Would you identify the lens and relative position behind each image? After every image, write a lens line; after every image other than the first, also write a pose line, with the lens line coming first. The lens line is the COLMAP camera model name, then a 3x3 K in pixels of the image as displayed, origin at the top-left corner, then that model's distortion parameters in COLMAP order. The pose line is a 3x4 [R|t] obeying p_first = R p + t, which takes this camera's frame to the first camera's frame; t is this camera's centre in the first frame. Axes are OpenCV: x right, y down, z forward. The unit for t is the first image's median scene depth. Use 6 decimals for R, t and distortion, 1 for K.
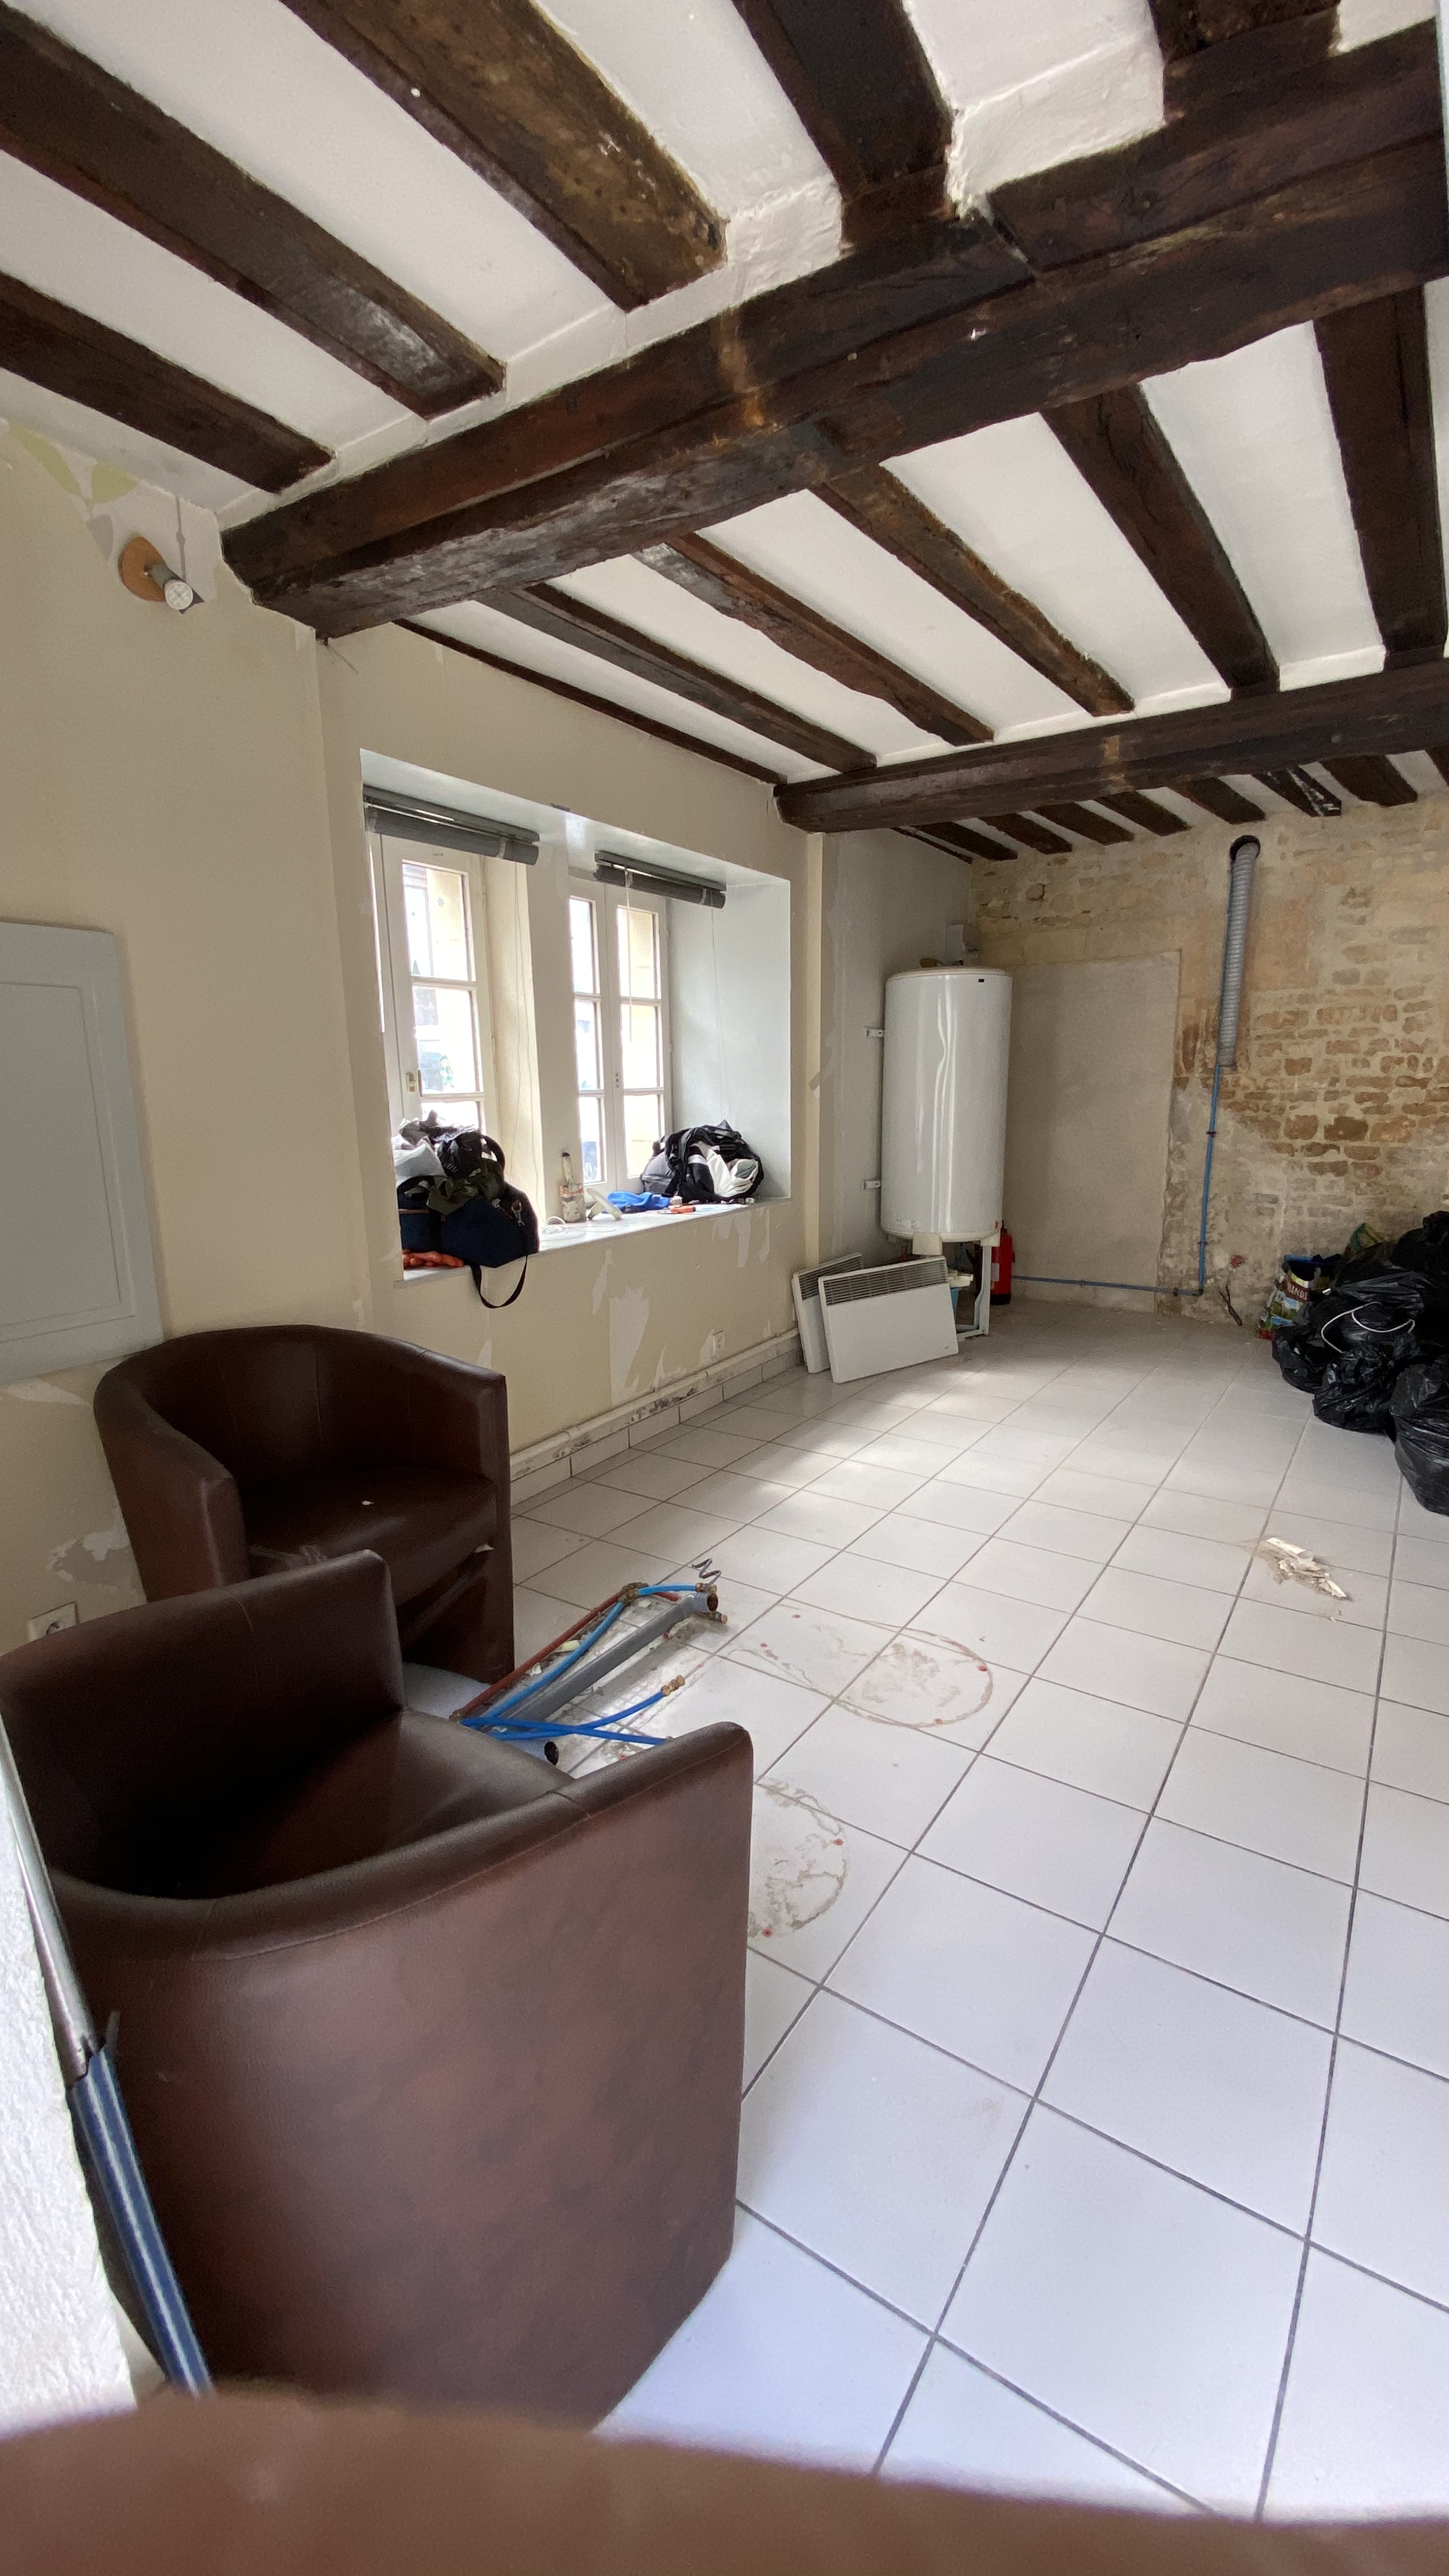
lens RADIAL K [[1044.1, 0, 717.5], [0, 1044.1, 1301.6], [0, 0, 1]] dist [-0.001113, -0.000376]
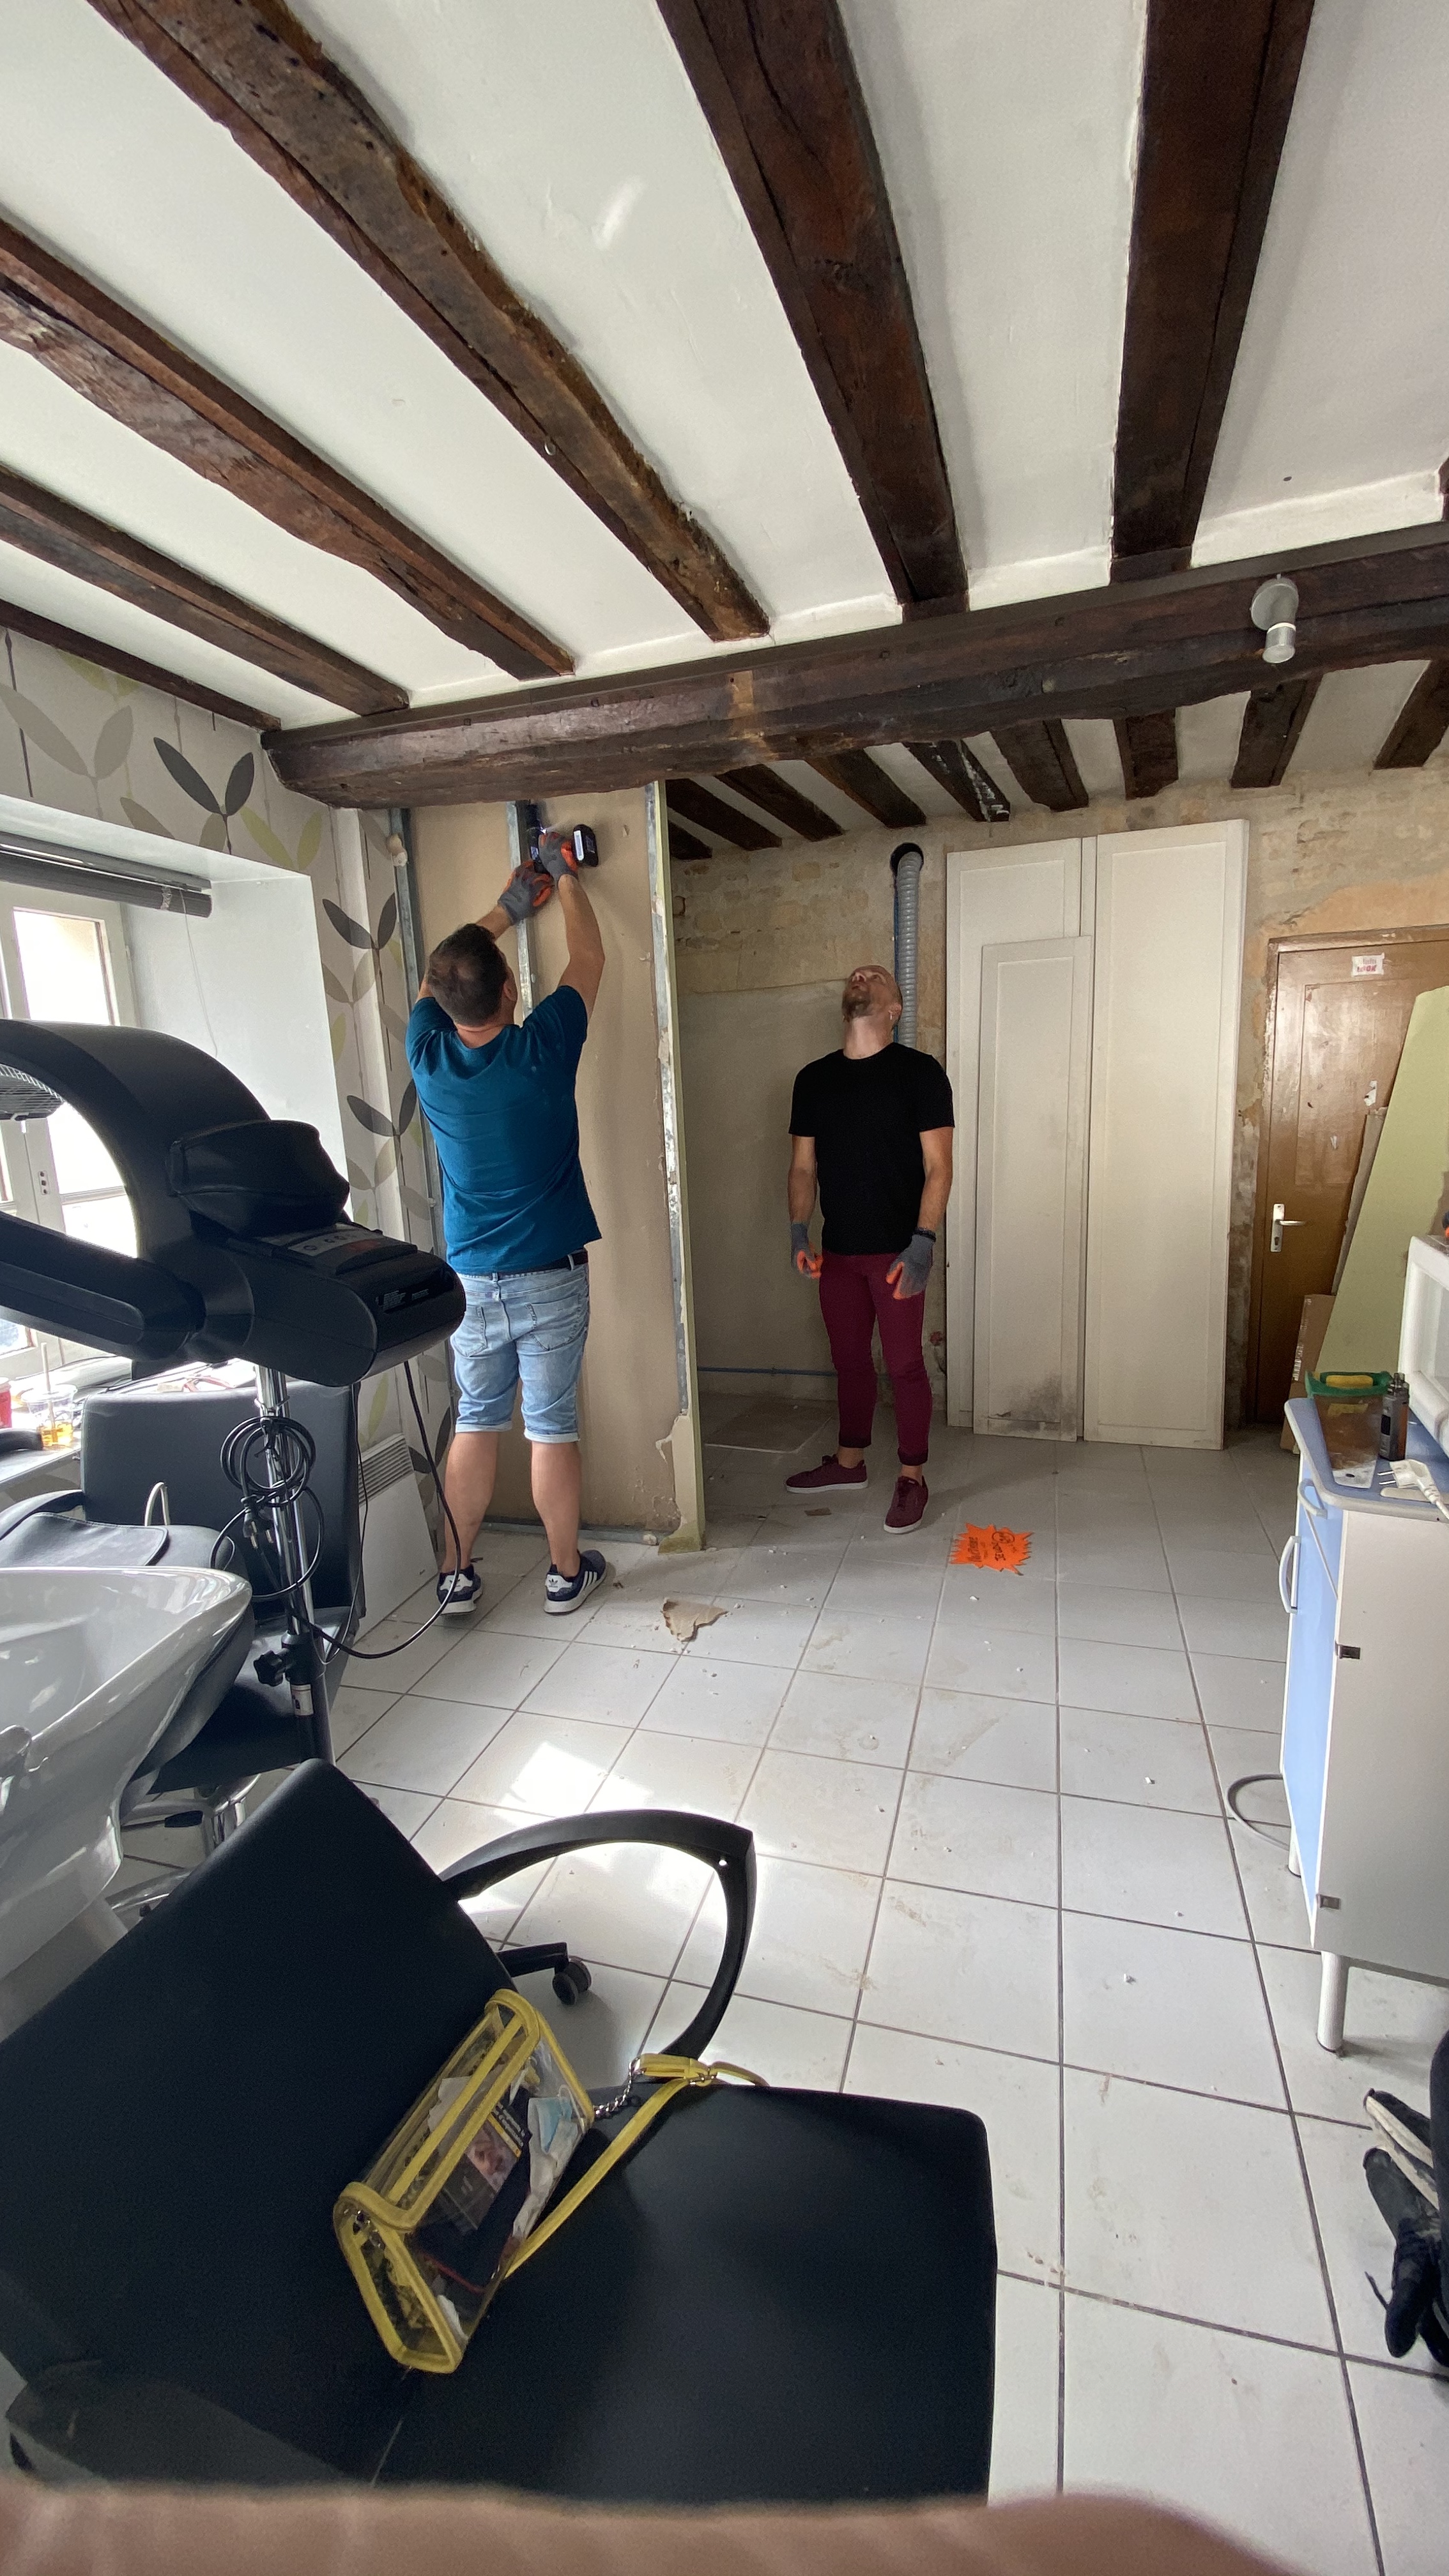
lens RADIAL K [[1044.1, 0, 717.8], [0, 1044.1, 1282.0], [0, 0, 1]] dist [-0.001113, -0.000376]
pose [[0.955704, -0.081223, 0.282902, 0.124379], [0.090167, 0.995751, -0.018719, -0.121856], [-0.280179, 0.043398, 0.958966, 0.331963]]
